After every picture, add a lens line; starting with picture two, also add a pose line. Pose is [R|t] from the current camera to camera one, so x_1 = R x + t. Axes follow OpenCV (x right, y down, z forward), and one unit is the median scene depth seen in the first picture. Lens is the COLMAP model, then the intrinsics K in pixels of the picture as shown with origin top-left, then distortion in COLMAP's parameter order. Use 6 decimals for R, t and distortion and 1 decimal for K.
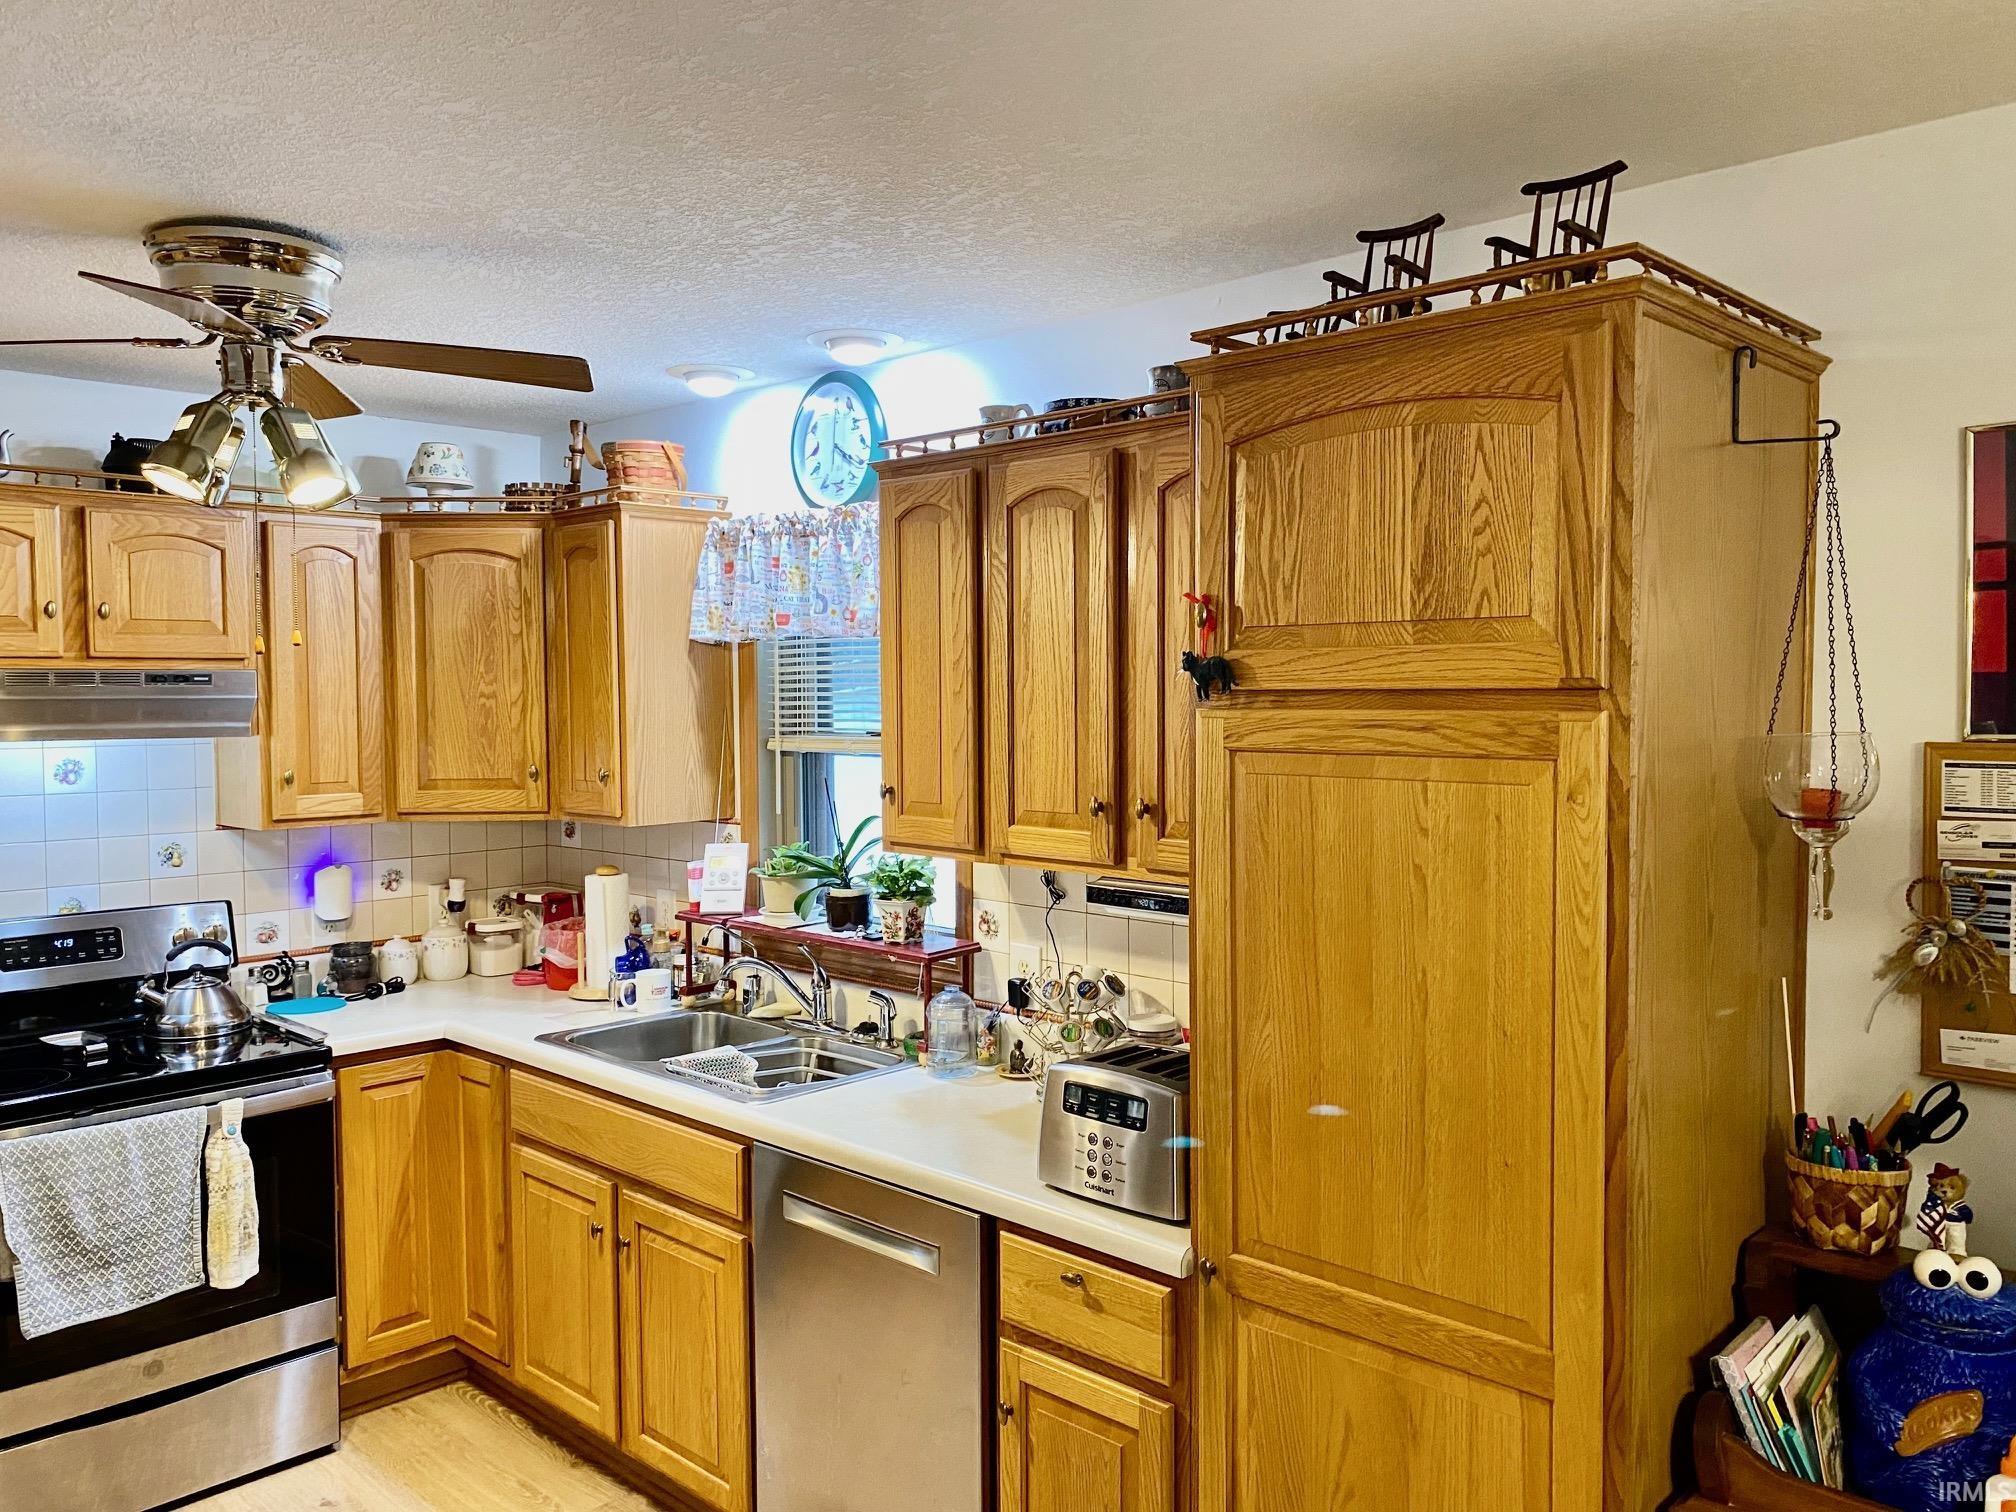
lens RADIAL K [[1538.0, 0, 1006.5], [0, 1538.0, 752.5], [0, 0, 1]] dist [0.006247, 0.001892]
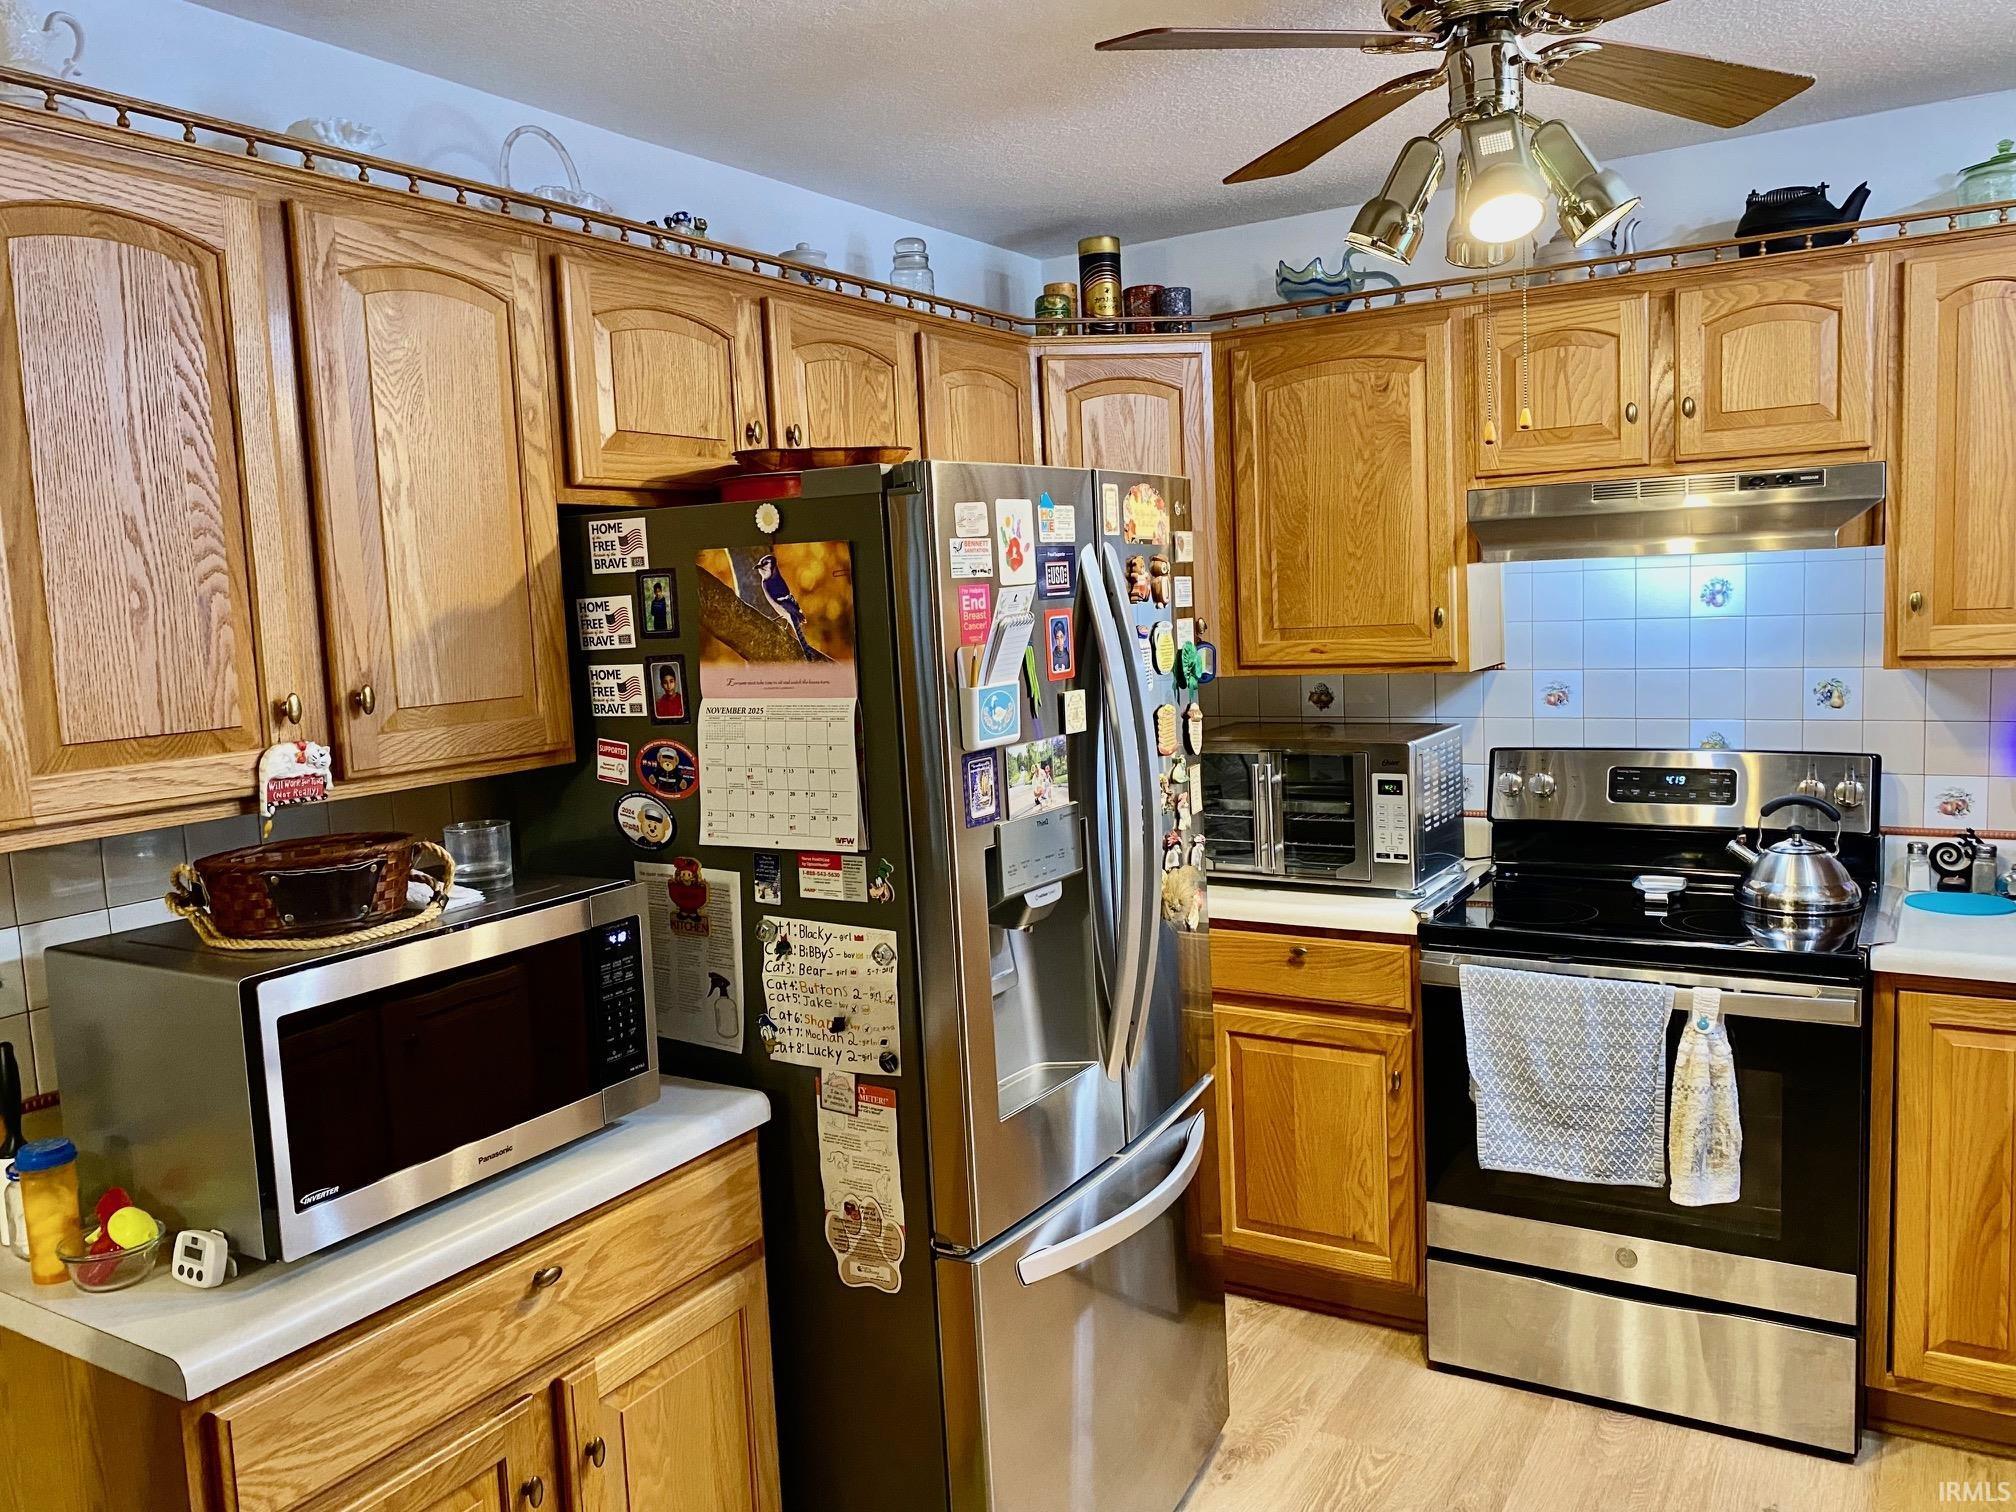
lens RADIAL K [[1538.0, 0, 1007.8], [0, 1538.0, 758.2], [0, 0, 1]] dist [0.006247, 0.001892]
pose [[0.224962, 0.107674, -0.968400, 0.184653], [0.004442, 0.993752, 0.111525, 0.006426], [0.974357, -0.029390, 0.223078, 0.404819]]
